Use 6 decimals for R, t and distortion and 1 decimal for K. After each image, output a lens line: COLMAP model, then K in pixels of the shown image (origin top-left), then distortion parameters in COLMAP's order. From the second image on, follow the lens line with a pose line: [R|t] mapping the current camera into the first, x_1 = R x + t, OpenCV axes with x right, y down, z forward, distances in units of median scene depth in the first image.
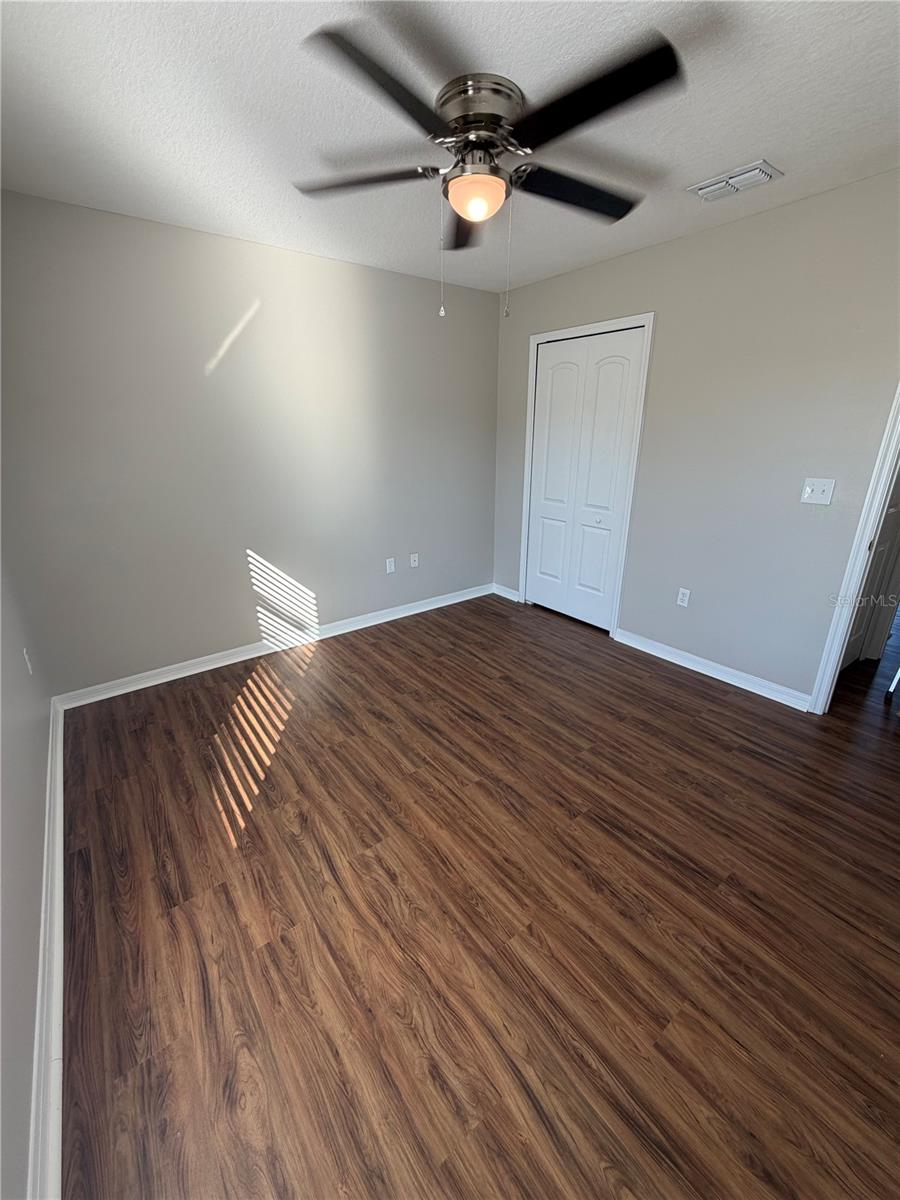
lens RADIAL K [[476.6, 0, 448.3], [0, 476.6, 602.6], [0, 0, 1]] dist [0.005859, -0.000741]
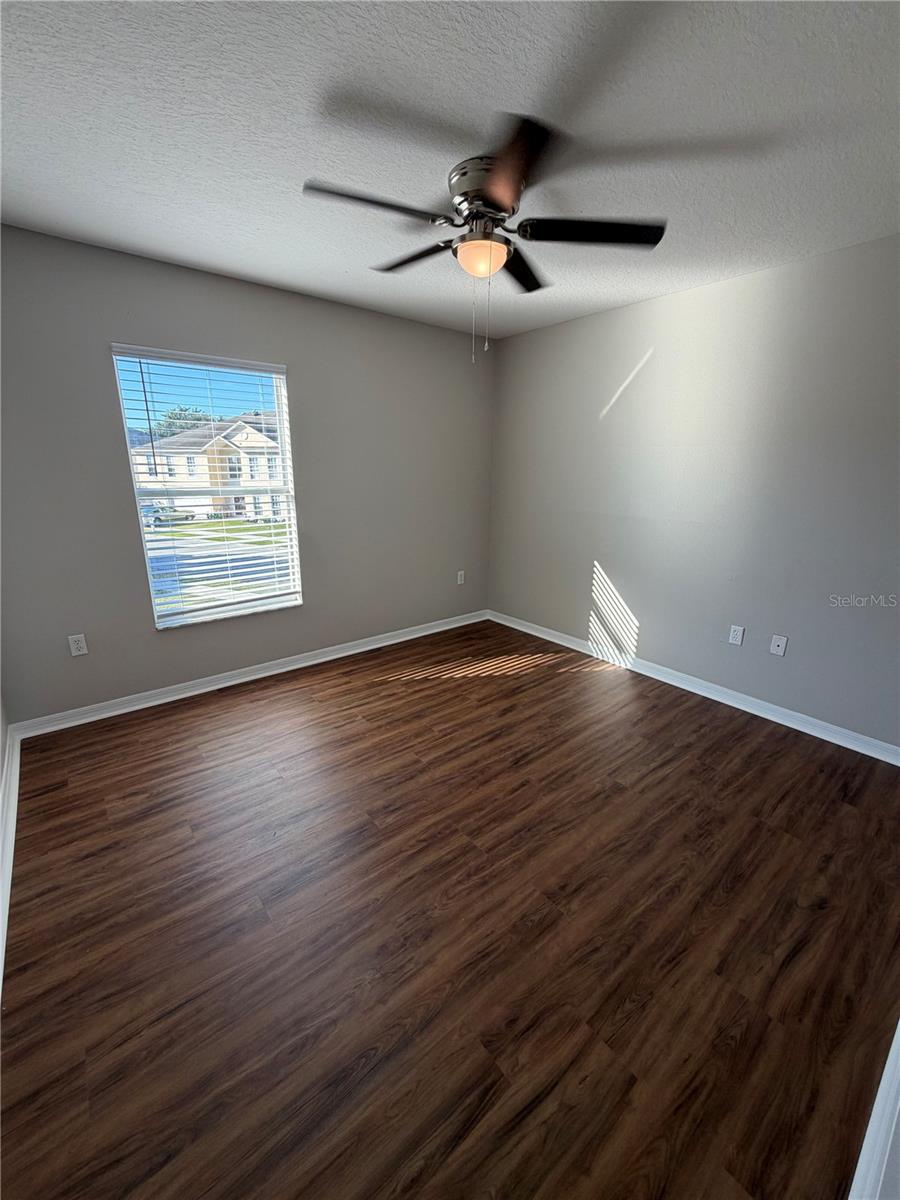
lens RADIAL K [[476.6, 0, 452.2], [0, 476.6, 597.8], [0, 0, 1]] dist [0.005859, -0.000741]
pose [[0.040954, 0.278344, -0.959608, 0.891848], [-0.358442, 0.900578, 0.245924, -0.238758], [0.932653, 0.333892, 0.136653, 0.669870]]
